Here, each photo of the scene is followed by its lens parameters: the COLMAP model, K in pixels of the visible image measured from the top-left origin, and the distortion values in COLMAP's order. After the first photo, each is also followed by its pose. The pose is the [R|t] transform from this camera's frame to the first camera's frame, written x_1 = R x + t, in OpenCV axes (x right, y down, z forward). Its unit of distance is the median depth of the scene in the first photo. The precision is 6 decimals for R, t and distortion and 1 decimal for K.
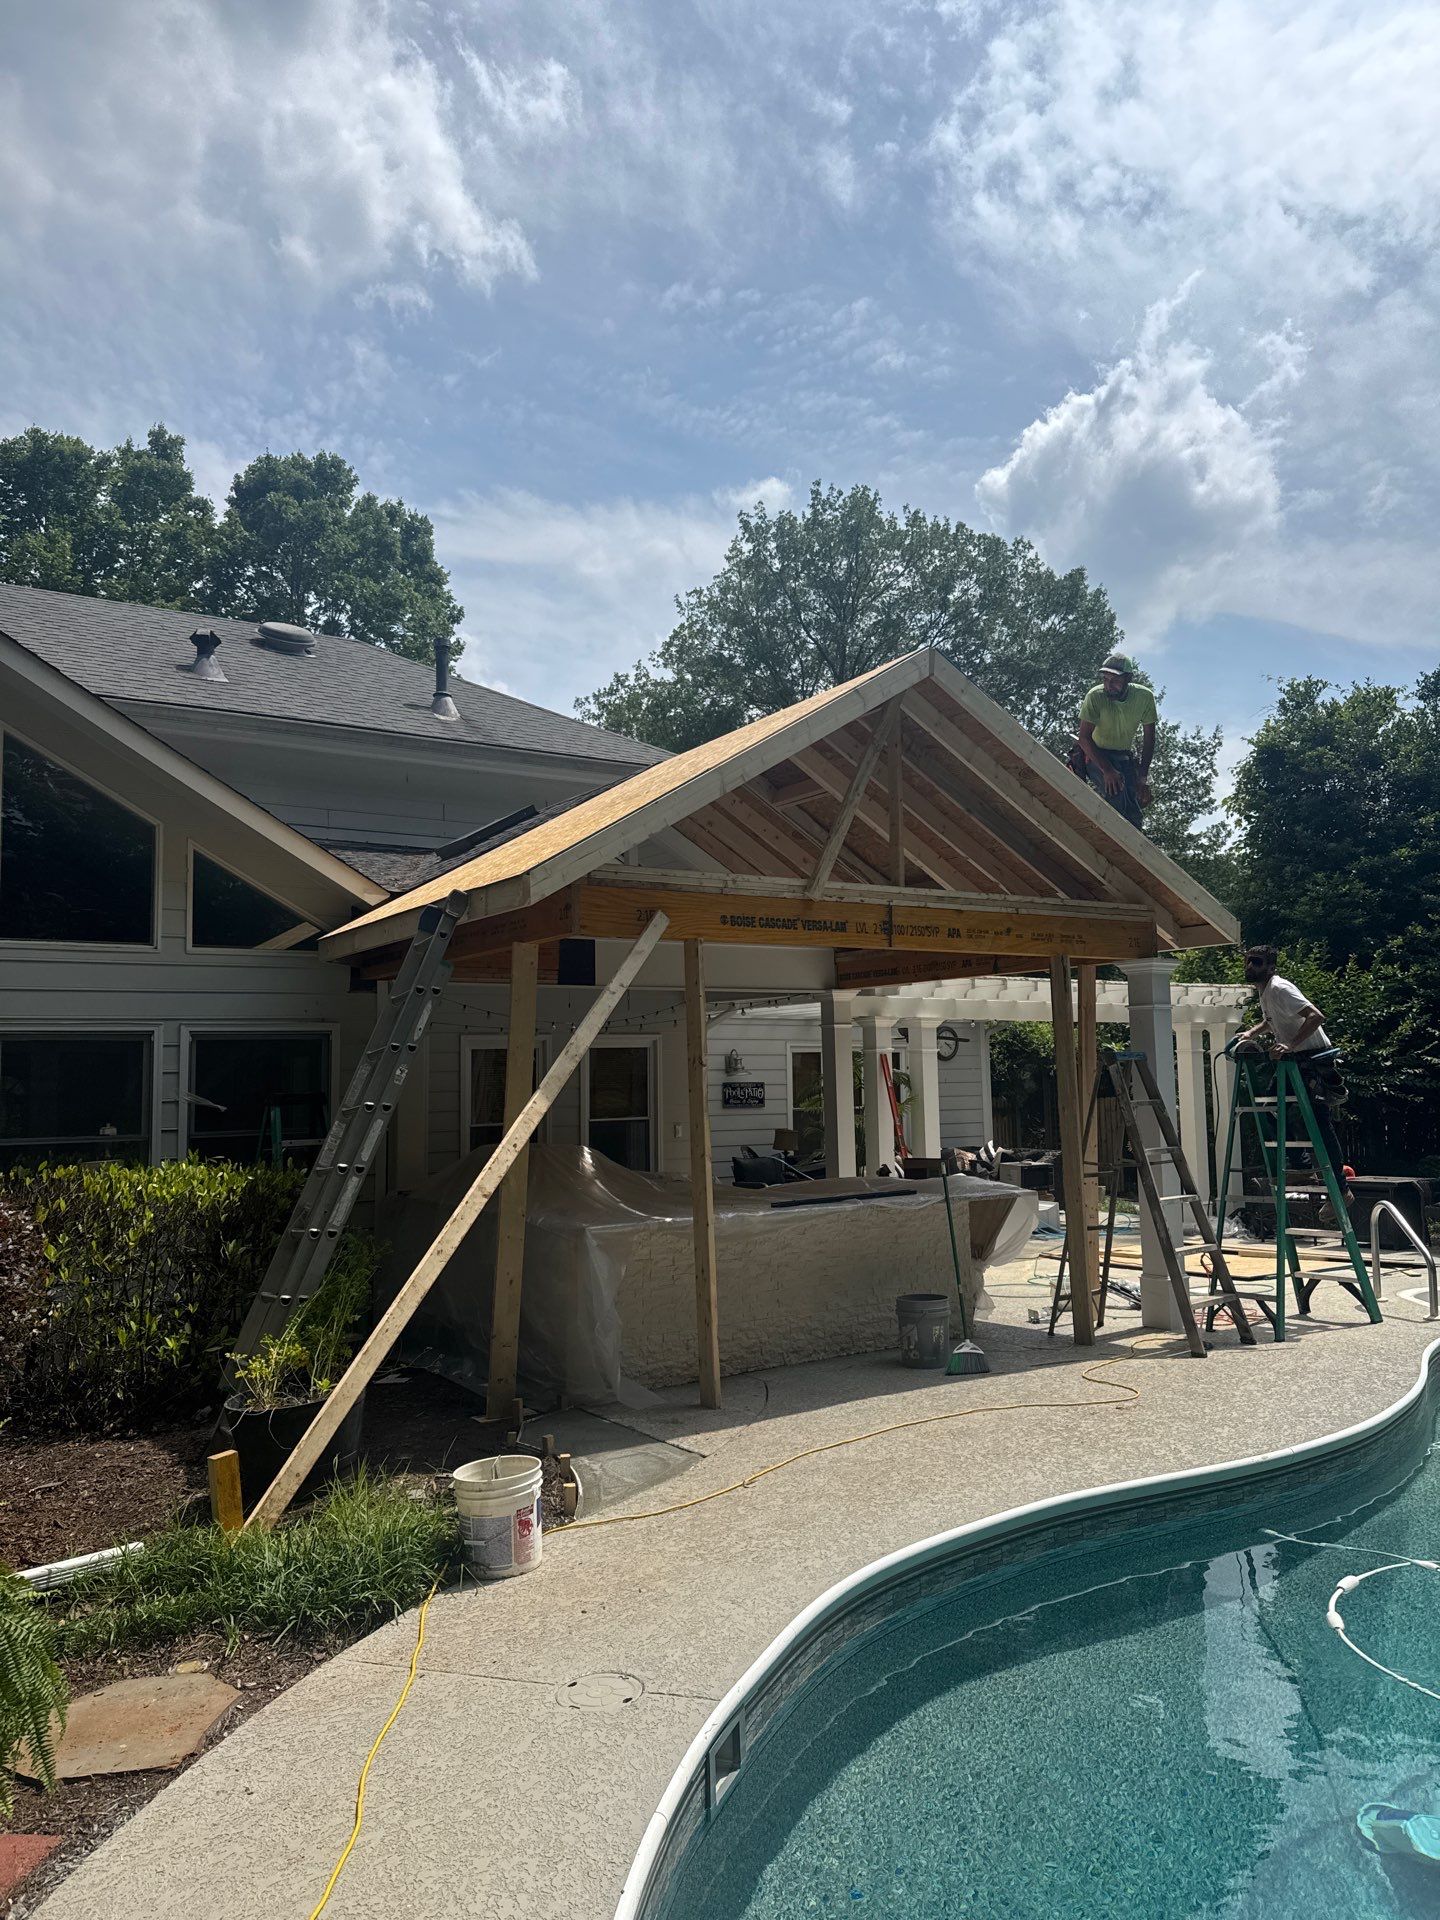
lens RADIAL K [[1335.6, 0, 706.1], [0, 1335.6, 971.4], [0, 0, 1]] dist [0.064966, -0.058575]
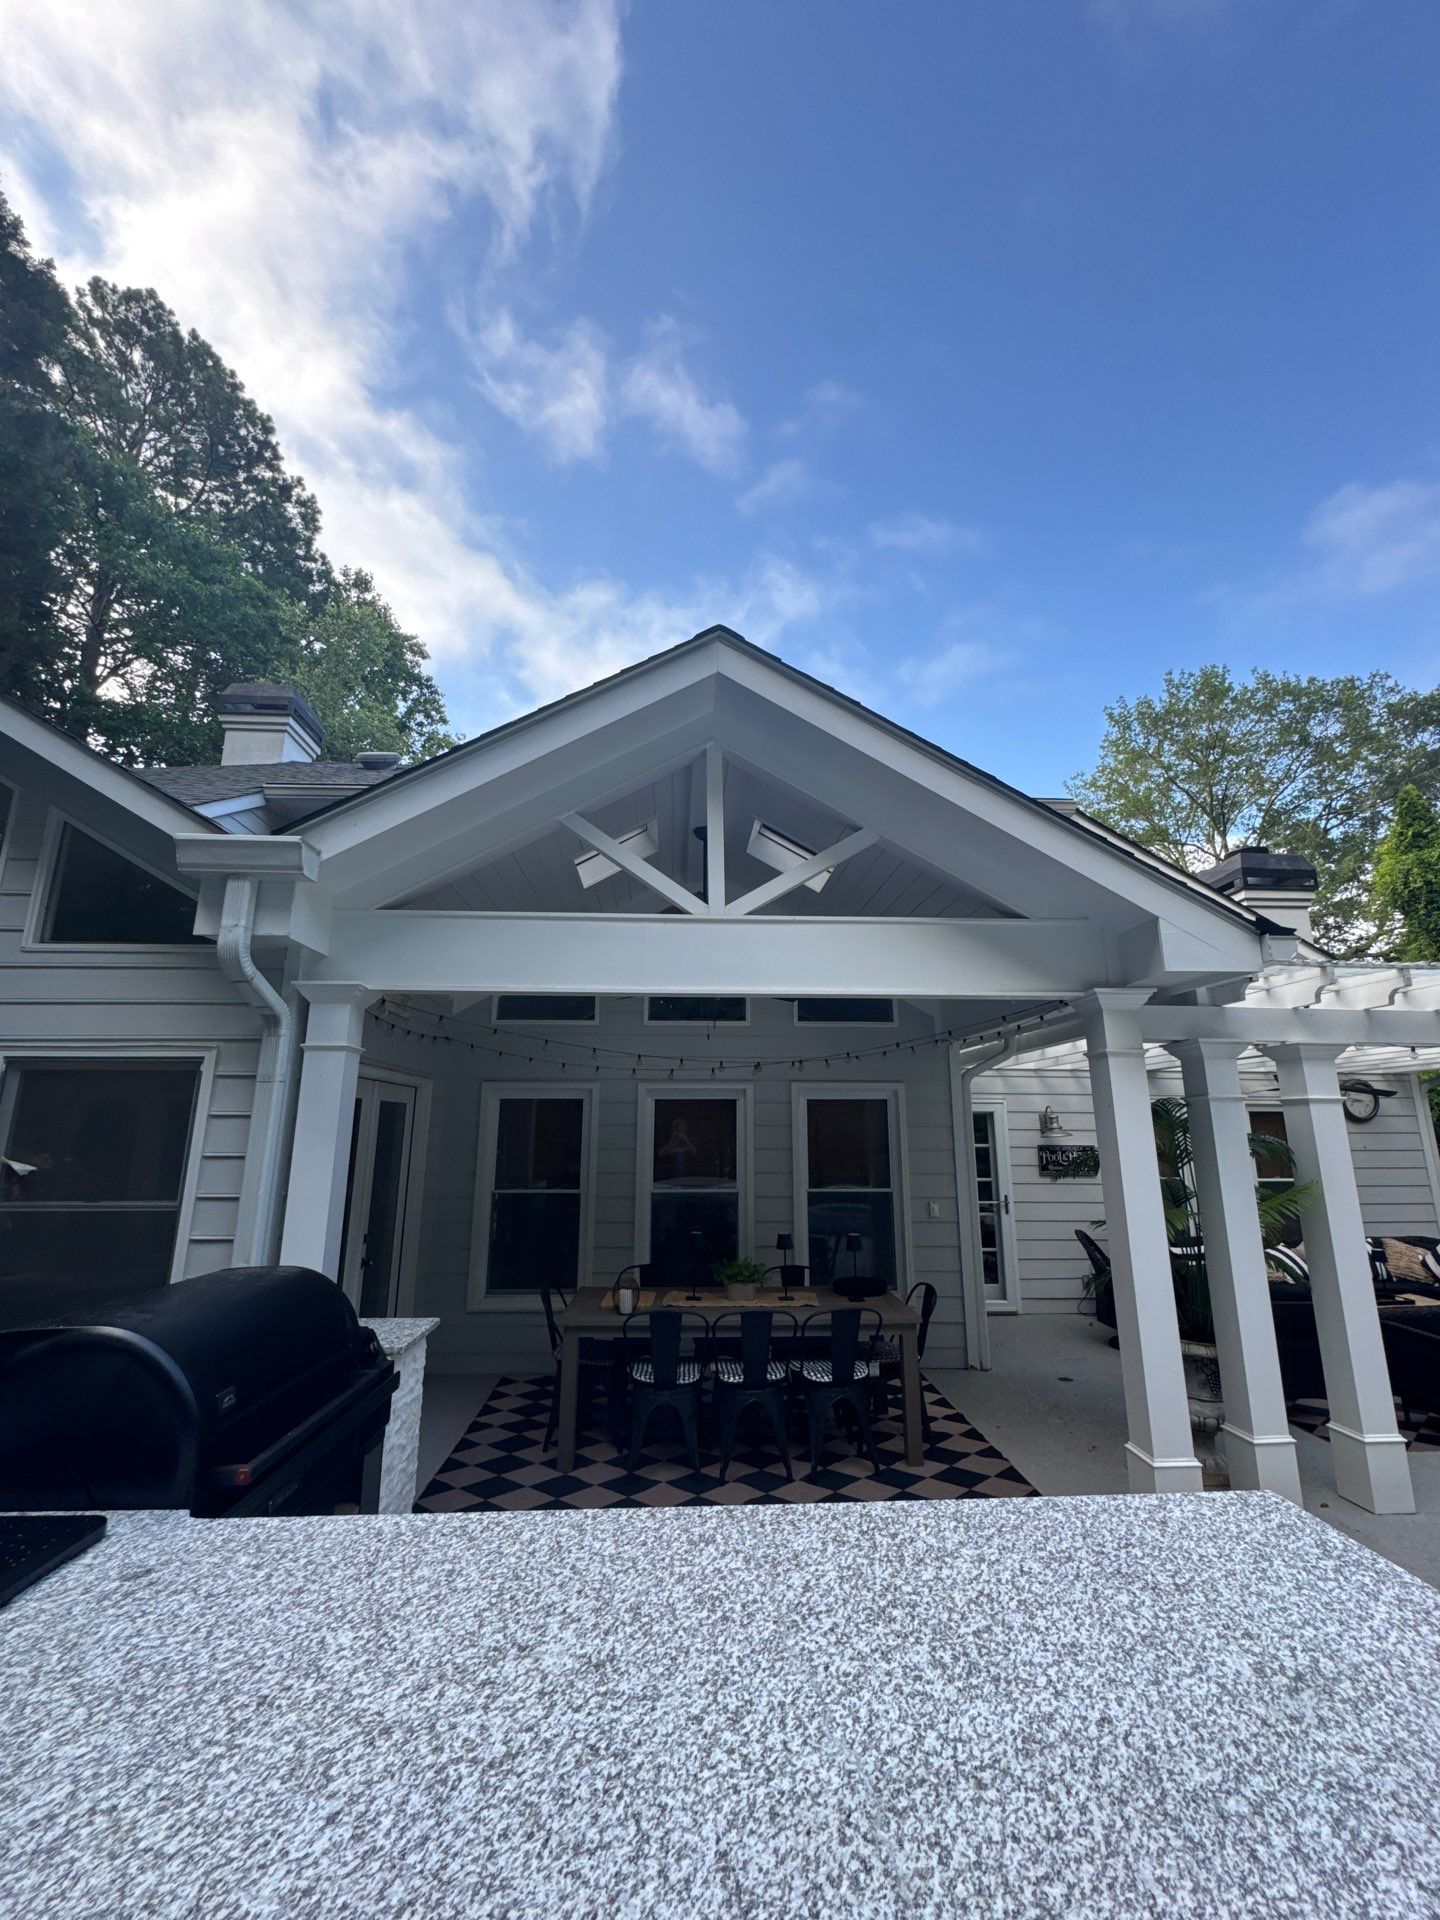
lens RADIAL K [[762.2, 0, 718.8], [0, 762.2, 962.6], [0, 0, 1]] dist [-0.003819, -0.000234]
pose [[0.871742, -0.088690, -0.481871, 0.080778], [0.020940, 0.989326, -0.144207, 0.033121], [0.489517, 0.115621, 0.864294, 0.460388]]
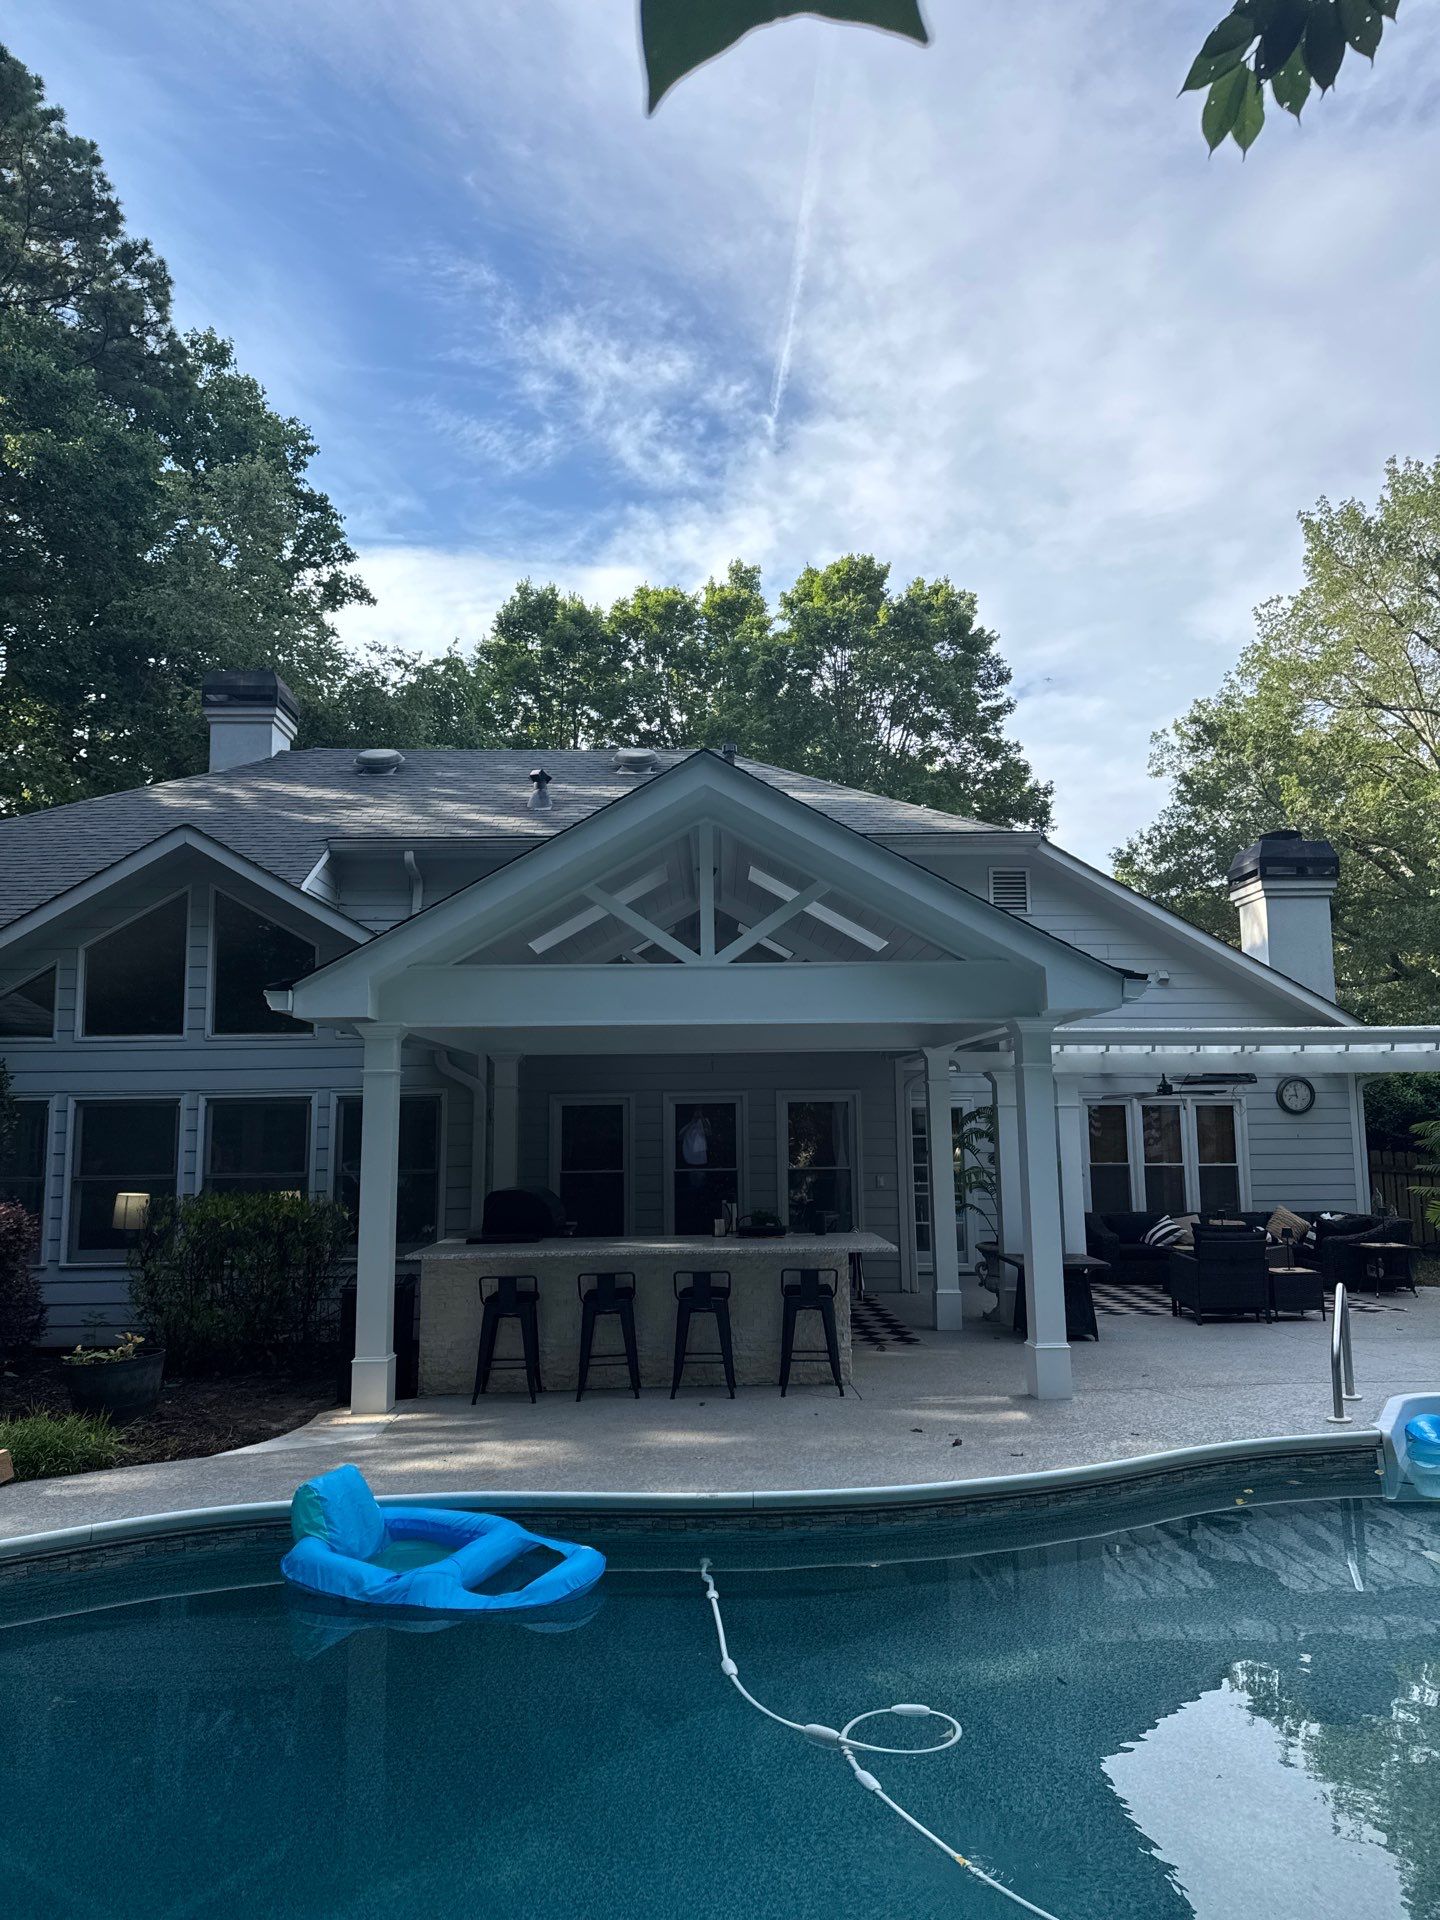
lens RADIAL K [[1335.6, 0, 723.3], [0, 1335.6, 946.9], [0, 0, 1]] dist [0.064966, -0.058575]
pose [[0.858083, -0.060980, -0.509878, 0.358333], [0.035856, 0.997616, -0.058969, -0.006424], [0.512258, 0.032318, 0.858223, 0.019910]]
